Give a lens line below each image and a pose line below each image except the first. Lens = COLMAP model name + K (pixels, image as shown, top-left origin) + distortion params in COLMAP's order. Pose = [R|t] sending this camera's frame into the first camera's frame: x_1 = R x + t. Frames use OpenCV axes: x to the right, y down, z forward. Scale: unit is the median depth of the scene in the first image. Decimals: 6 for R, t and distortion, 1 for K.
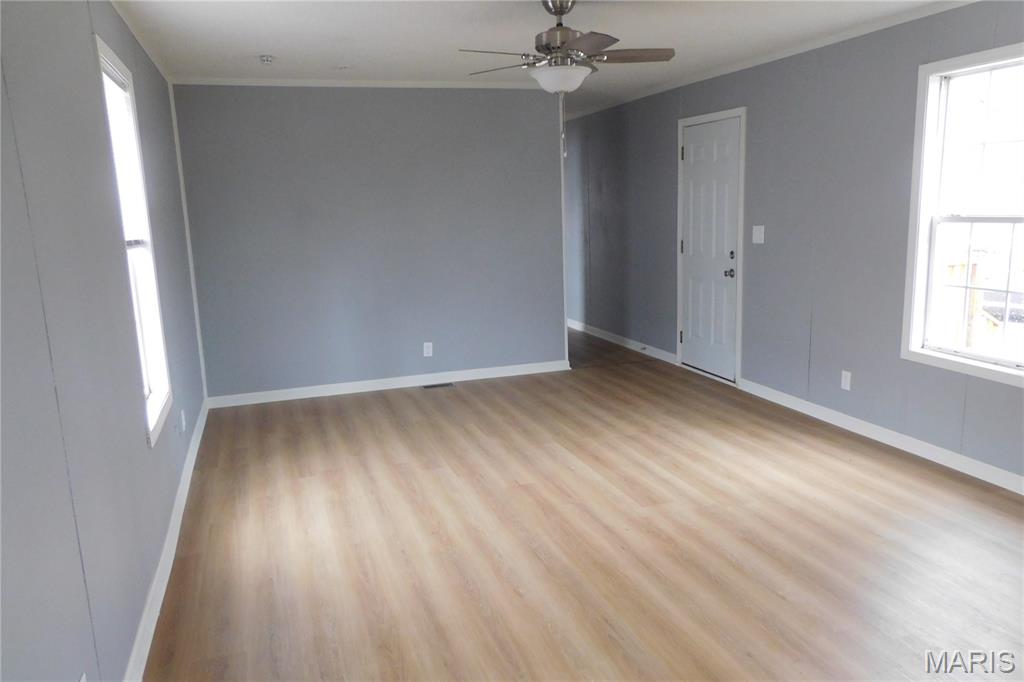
lens RADIAL K [[738.9, 0, 512.0], [0, 738.9, 341.0], [0, 0, 1]] dist [0.004473, 0.003091]
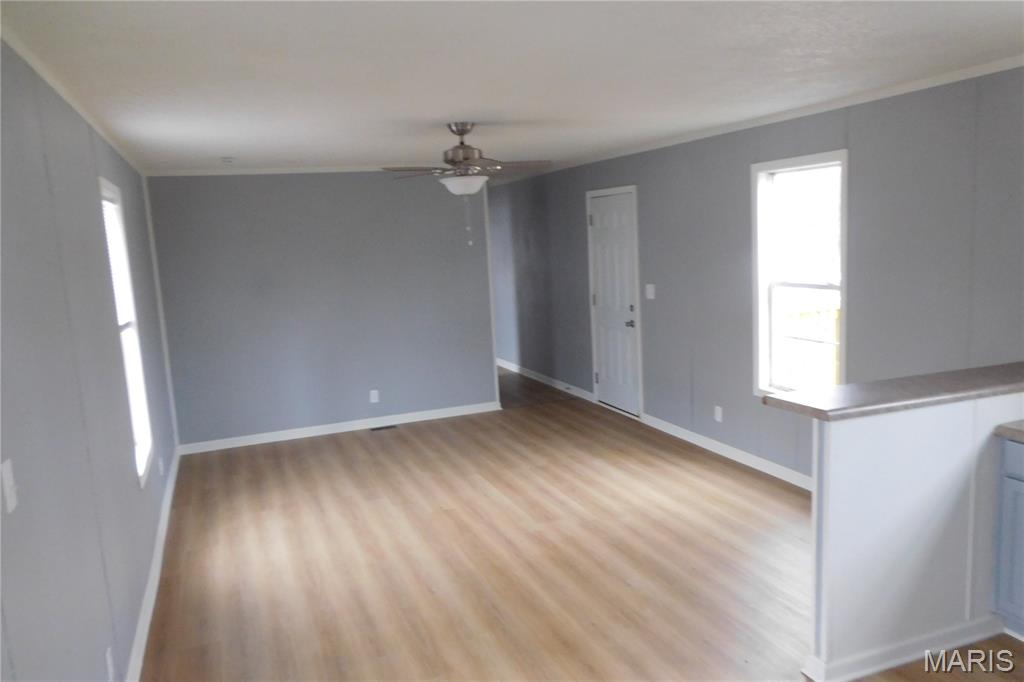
lens RADIAL K [[755.7, 0, 512.0], [0, 755.7, 341.0], [0, 0, 1]] dist [-0.002342, -0.002276]
pose [[0.998819, -0.028001, 0.039694, 0.073842], [0.029596, 0.998754, -0.040192, -0.027750], [-0.038519, 0.041320, 0.998403, -0.236381]]
